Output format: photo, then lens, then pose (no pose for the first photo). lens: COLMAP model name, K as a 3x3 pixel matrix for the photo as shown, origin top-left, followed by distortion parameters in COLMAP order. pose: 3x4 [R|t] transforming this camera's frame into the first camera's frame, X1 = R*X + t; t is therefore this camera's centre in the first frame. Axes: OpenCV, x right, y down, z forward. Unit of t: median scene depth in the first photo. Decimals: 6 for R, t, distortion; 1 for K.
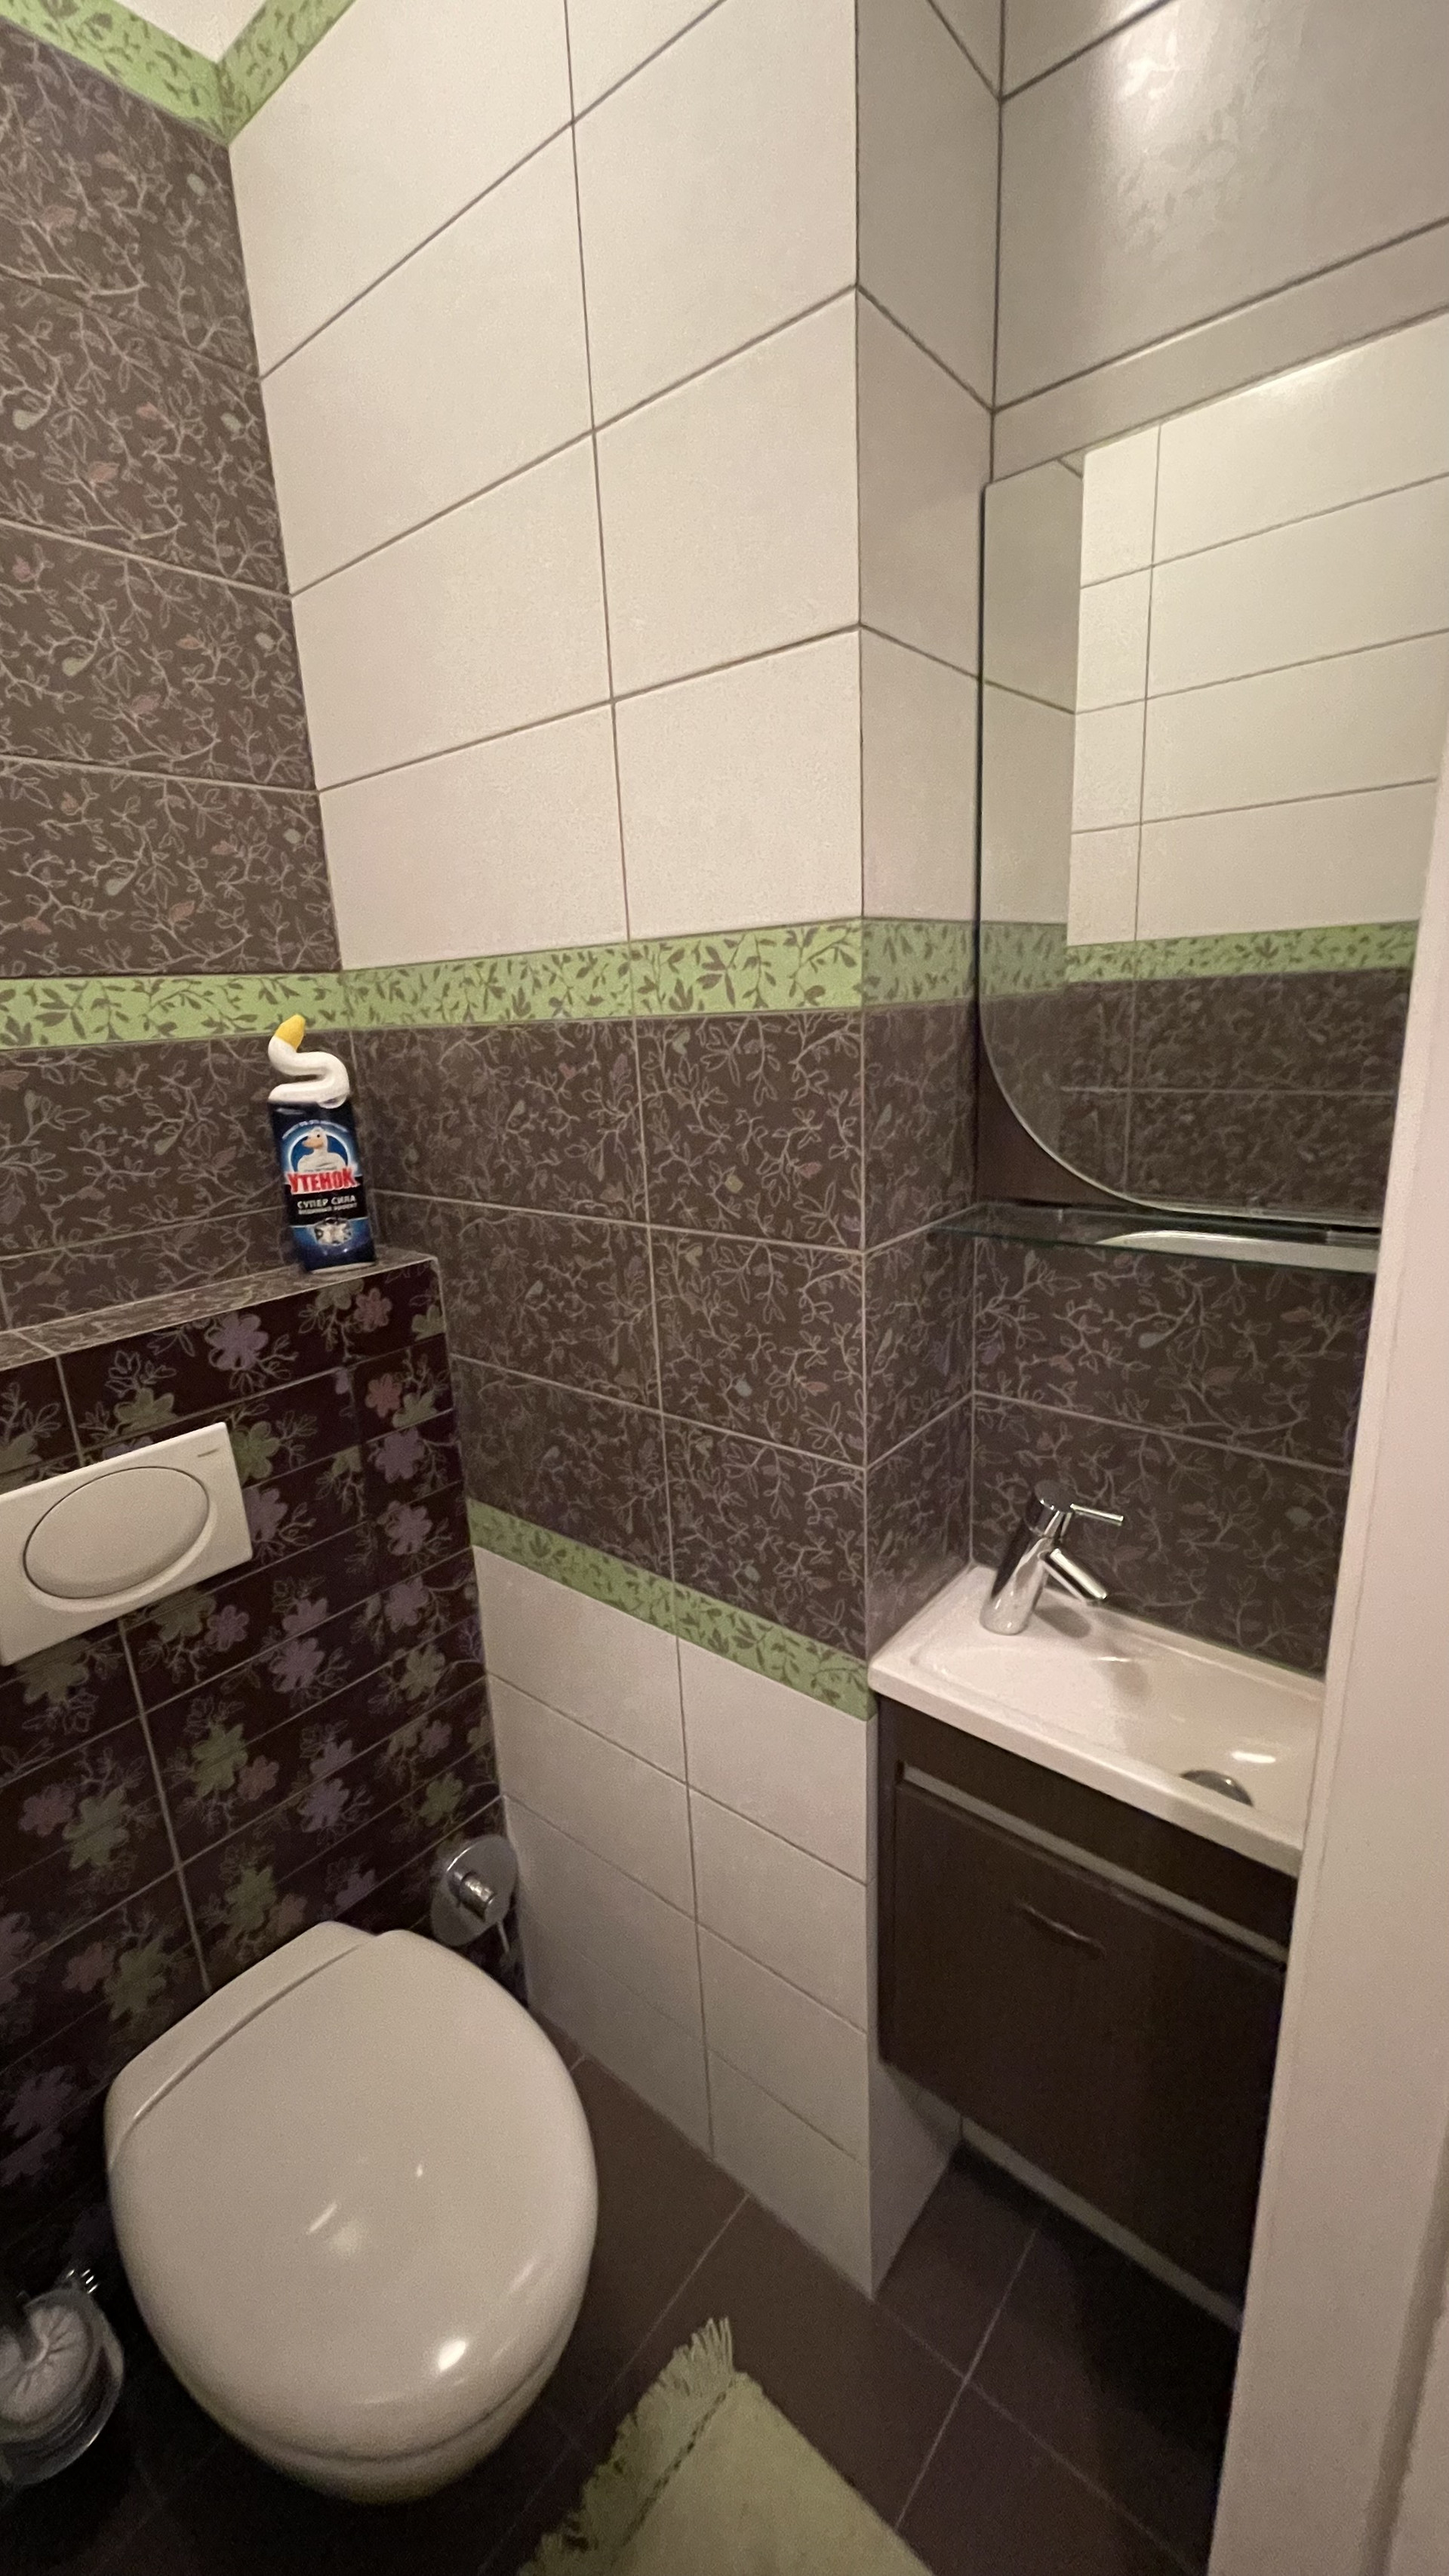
lens RADIAL K [[1037.4, 0, 721.3], [0, 1037.4, 1293.1], [0, 0, 1]] dist [-0.002966, 0.000460]
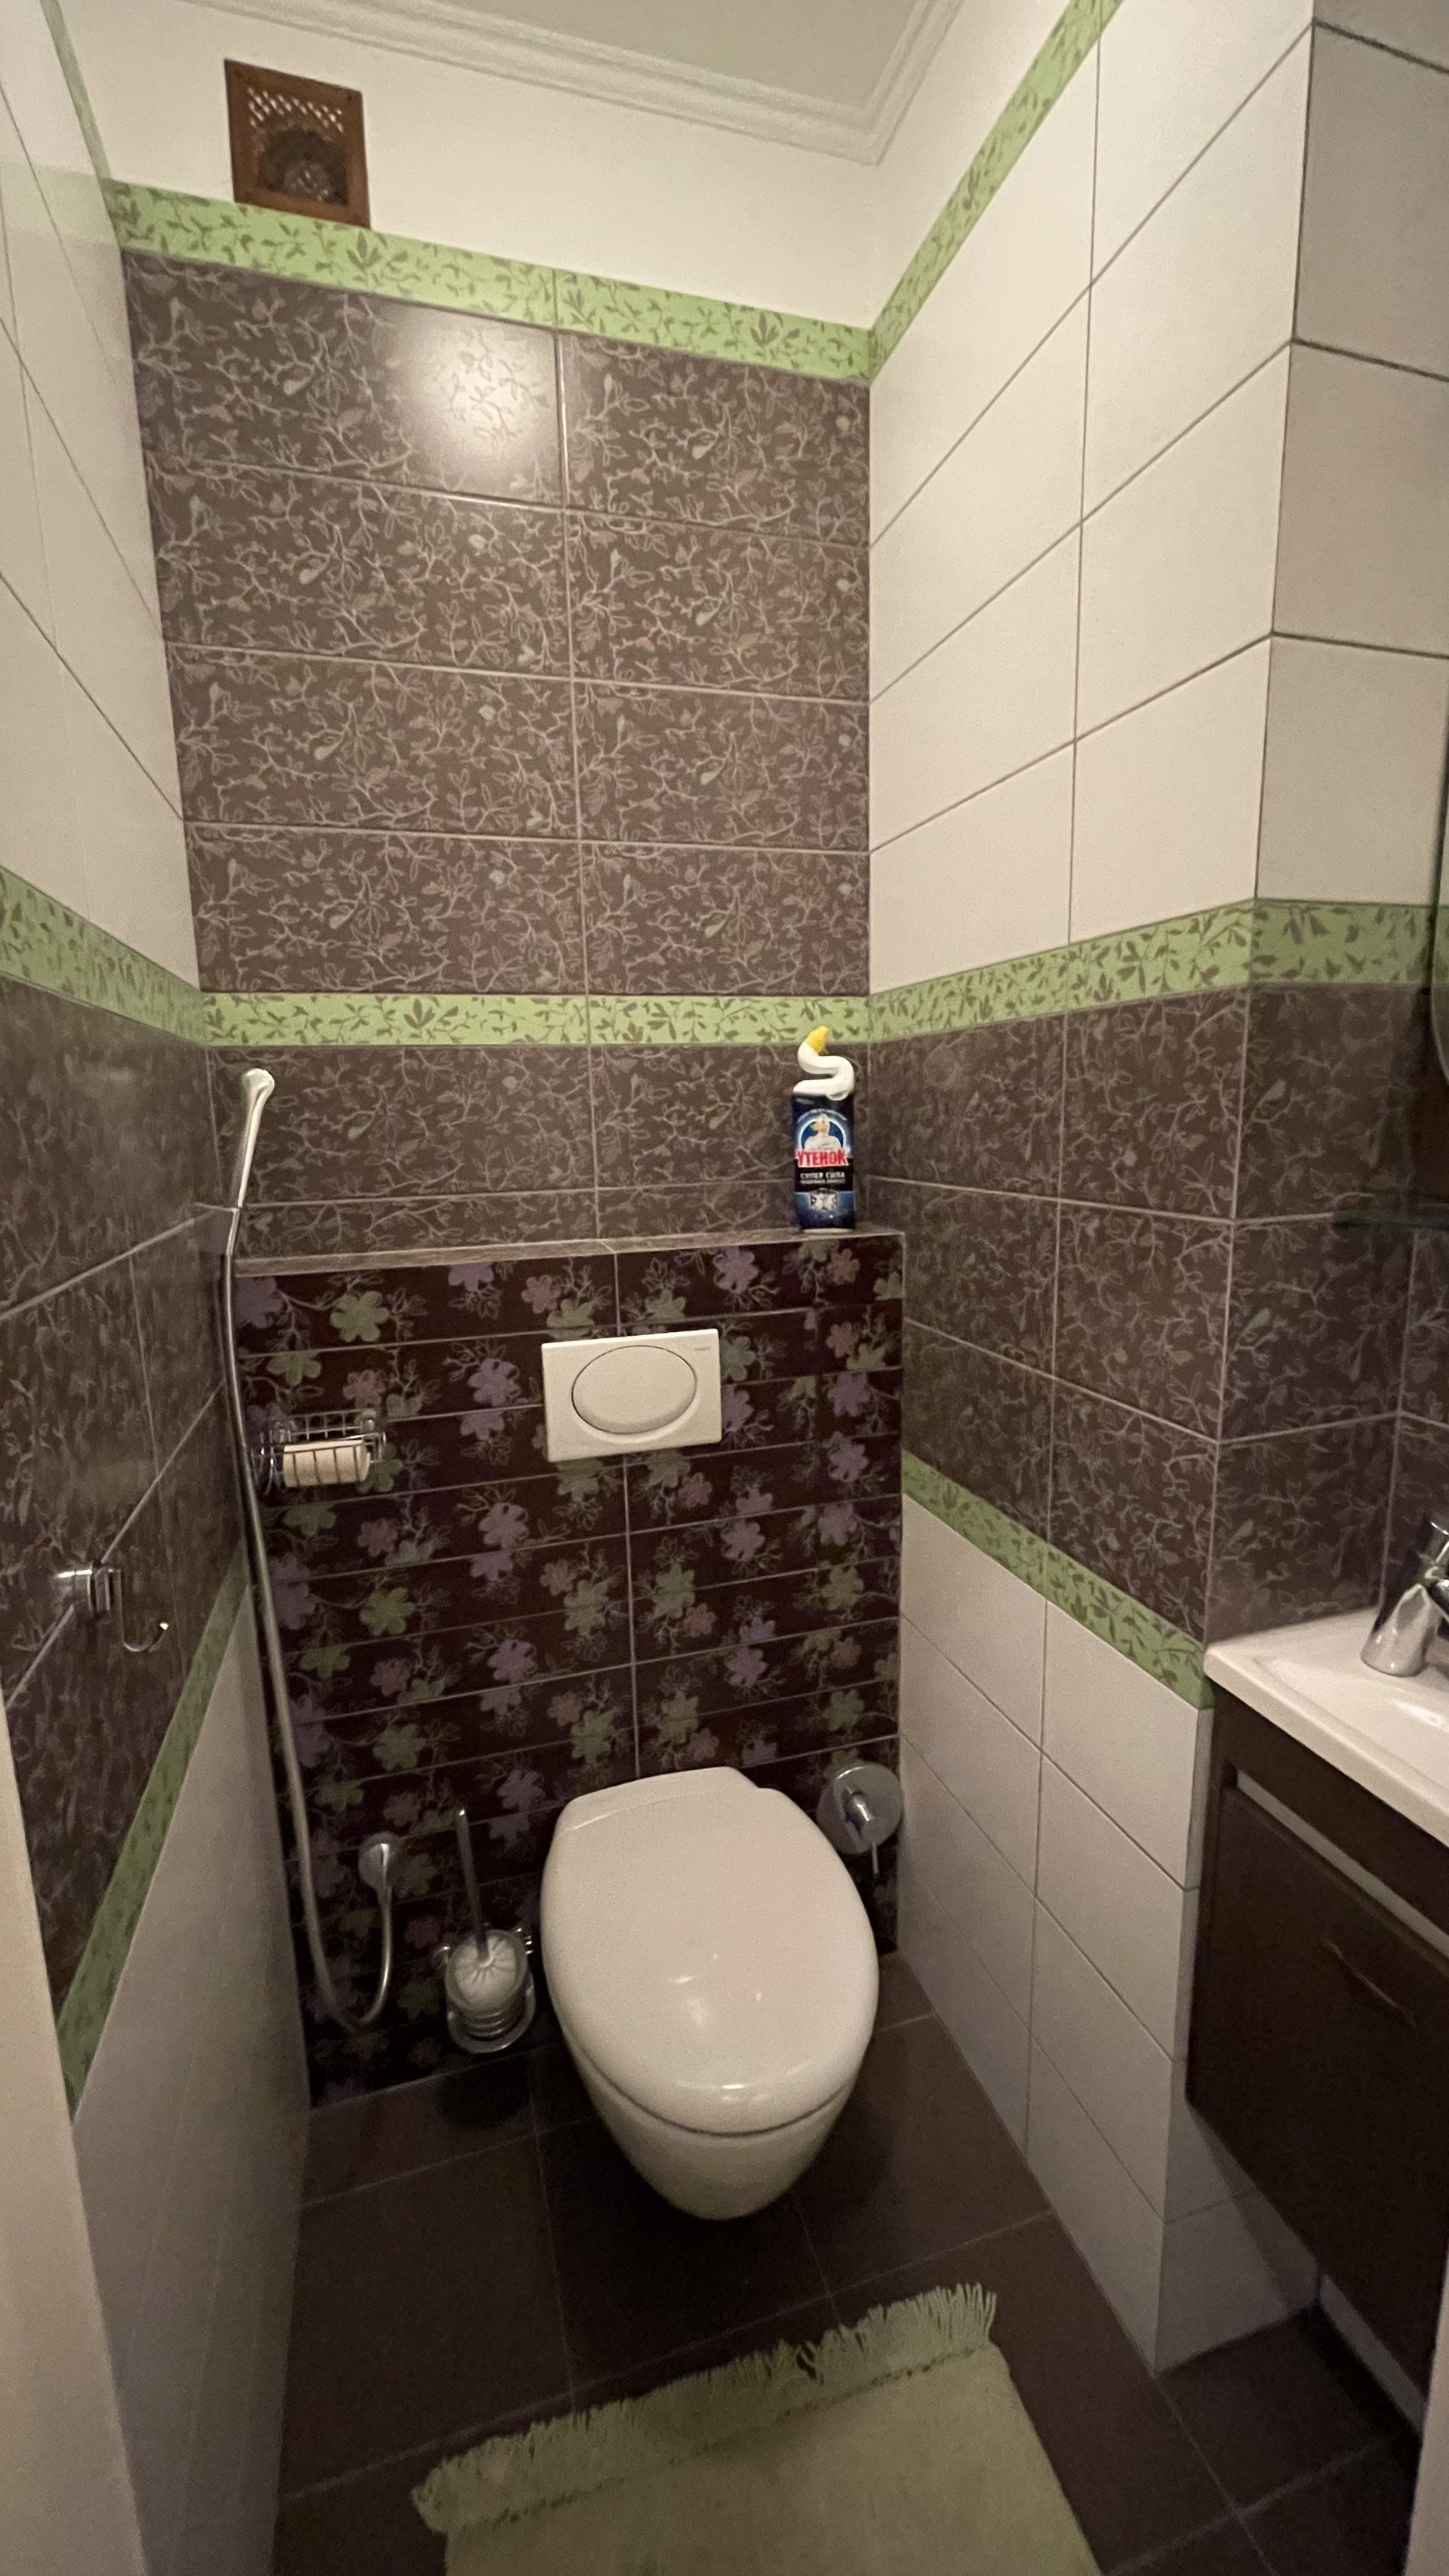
lens RADIAL K [[1037.4, 0, 723.4], [0, 1037.4, 1291.3], [0, 0, 1]] dist [-0.002966, 0.000460]
pose [[0.835760, 0.124106, -0.534886, 0.216851], [-0.163421, 0.986200, -0.026524, 0.109949], [0.524212, 0.109580, 0.844508, -0.099501]]
